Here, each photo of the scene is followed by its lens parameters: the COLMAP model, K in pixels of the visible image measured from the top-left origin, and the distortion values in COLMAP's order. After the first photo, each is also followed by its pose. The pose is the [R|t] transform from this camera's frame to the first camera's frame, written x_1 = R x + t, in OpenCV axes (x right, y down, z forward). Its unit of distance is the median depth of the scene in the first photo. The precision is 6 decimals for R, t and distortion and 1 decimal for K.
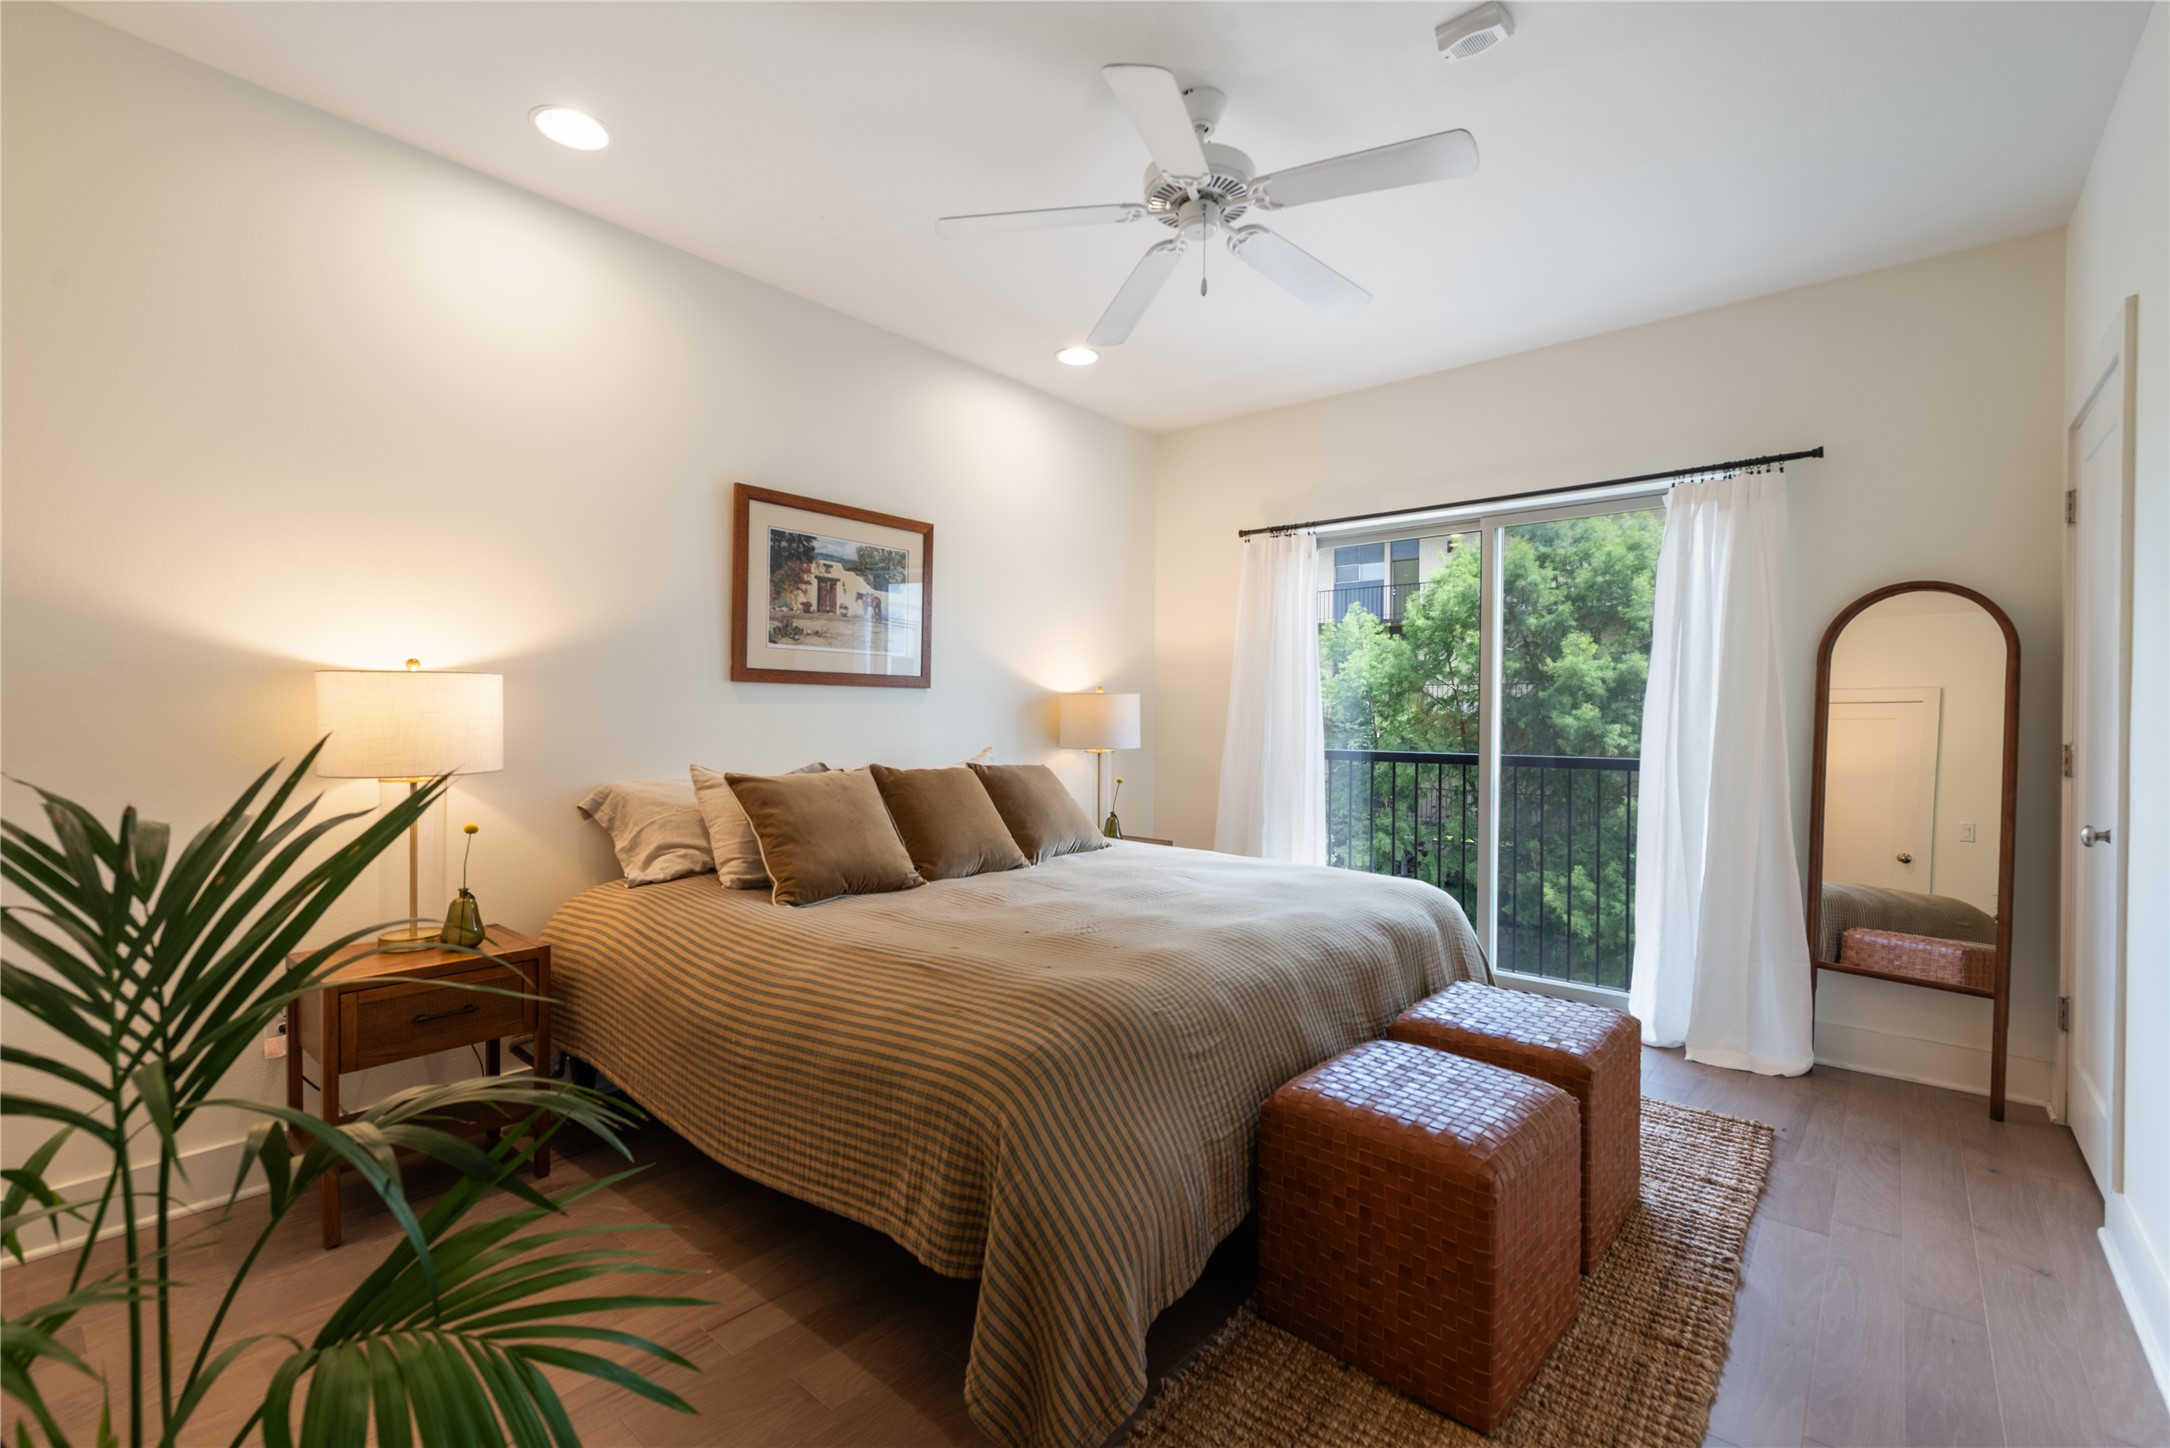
lens RADIAL K [[948.5, 0, 1085.0], [0, 948.5, 724.0], [0, 0, 1]] dist [-0.000591, 0.000022]
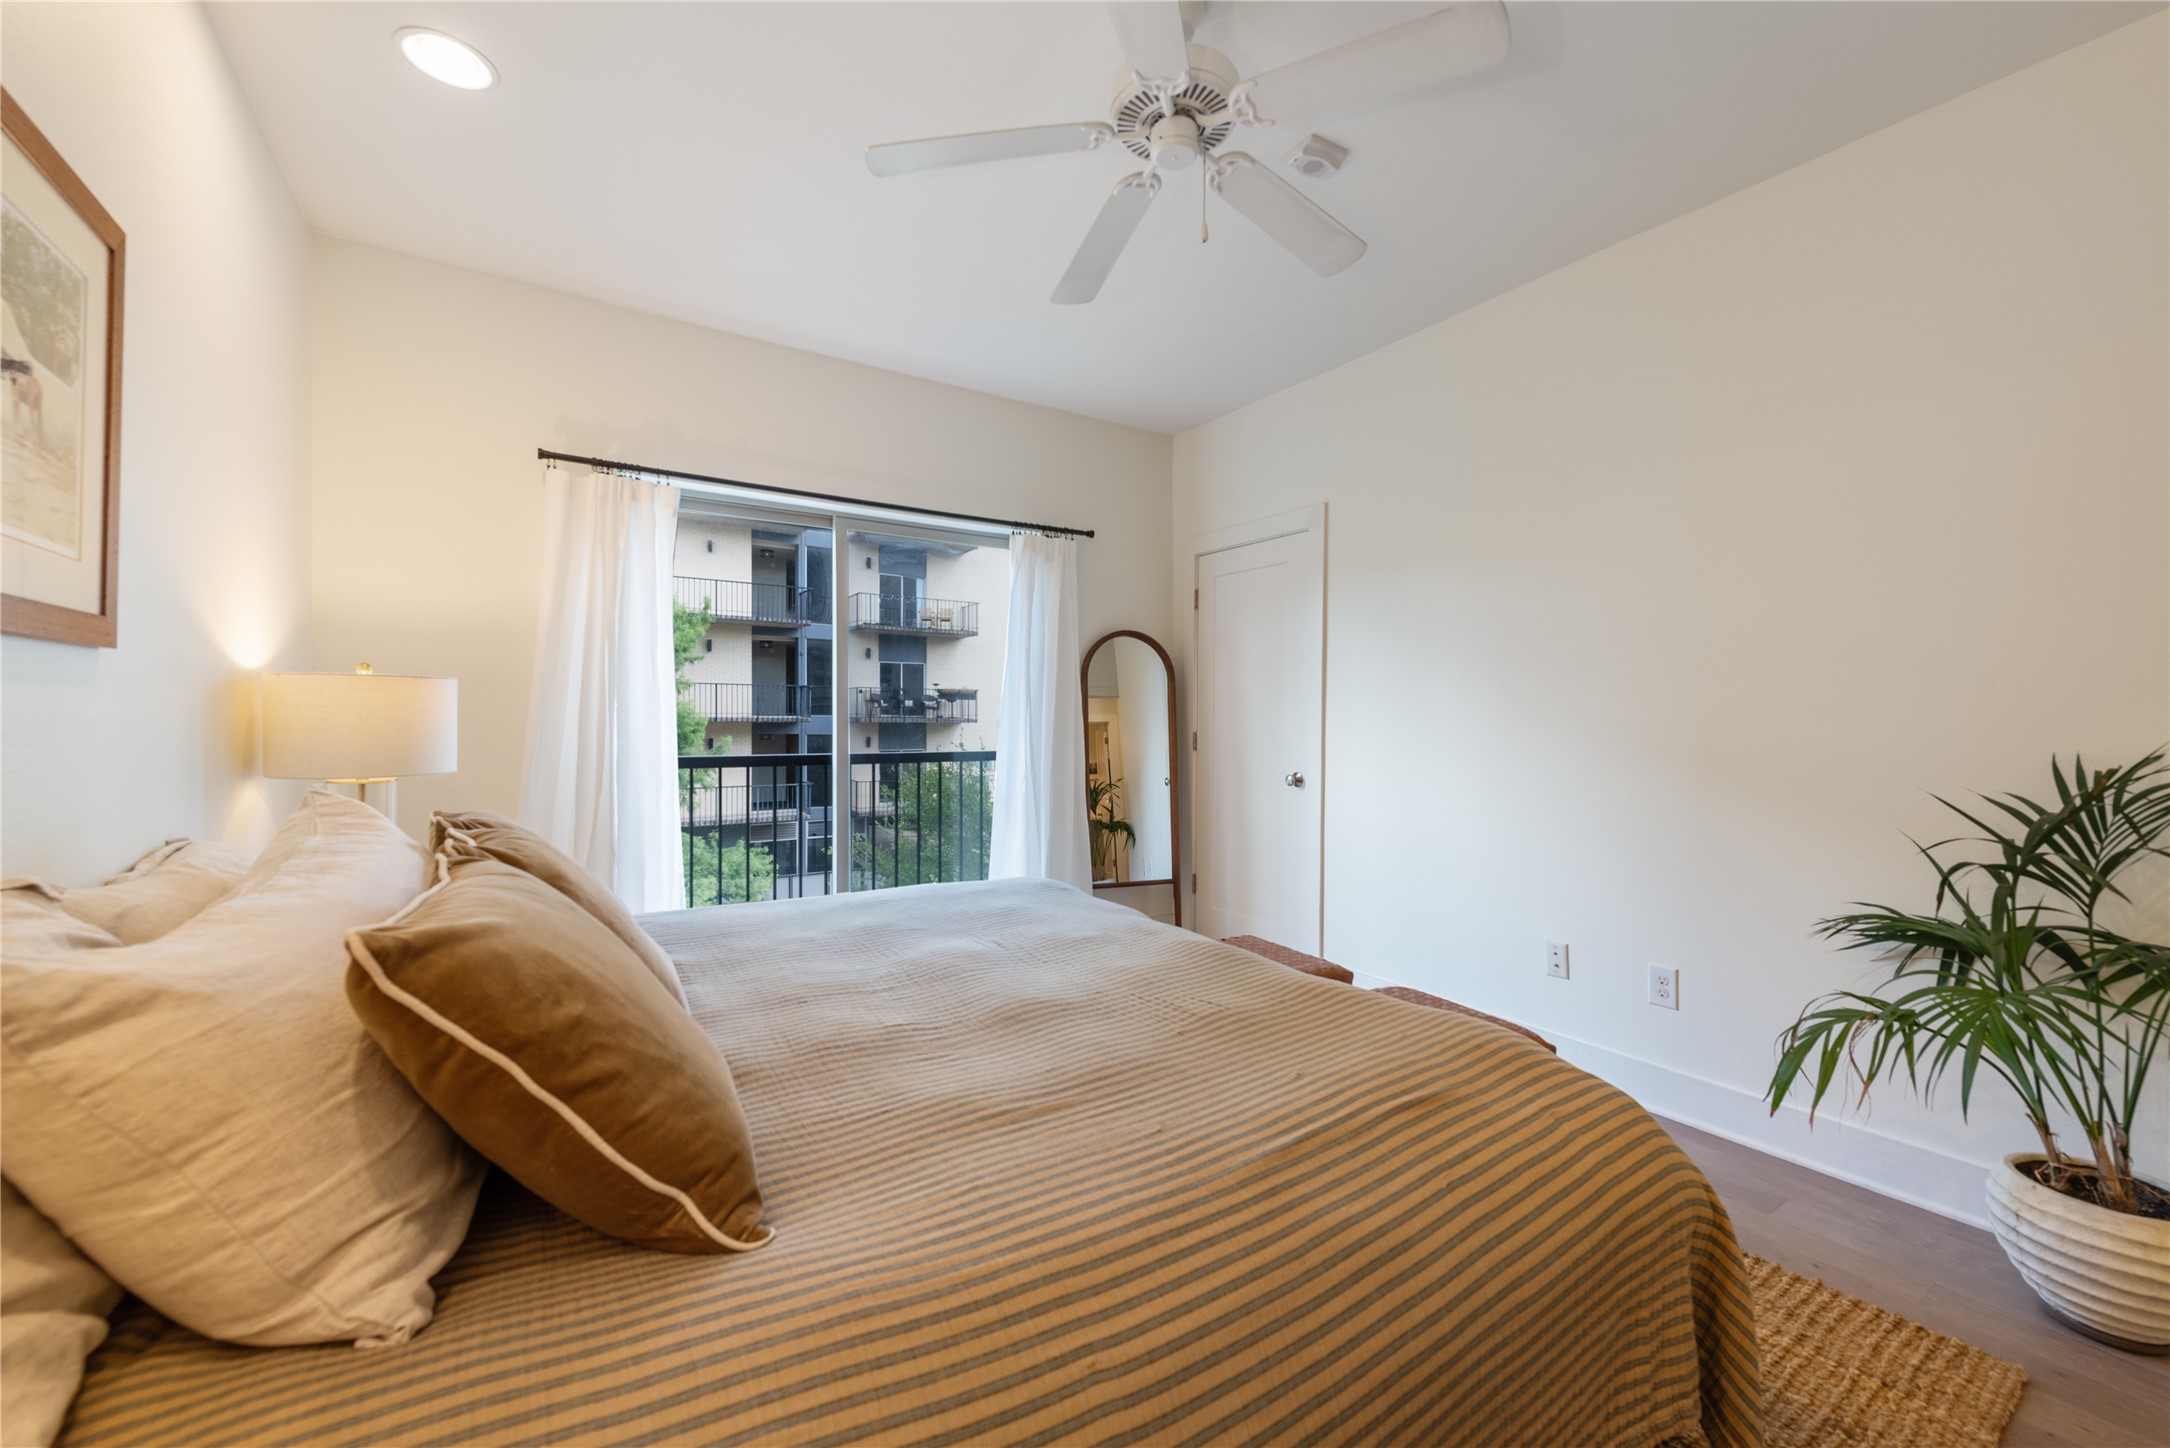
lens RADIAL K [[856.3, 0, 1084.6], [0, 856.3, 733.0], [0, 0, 1]] dist [0.017162, -0.000093]
pose [[0.284500, -0.021687, 0.958431, -0.468219], [0.004507, 0.999763, 0.021285, -0.008374], [-0.958665, -0.001736, 0.284530, 0.596507]]
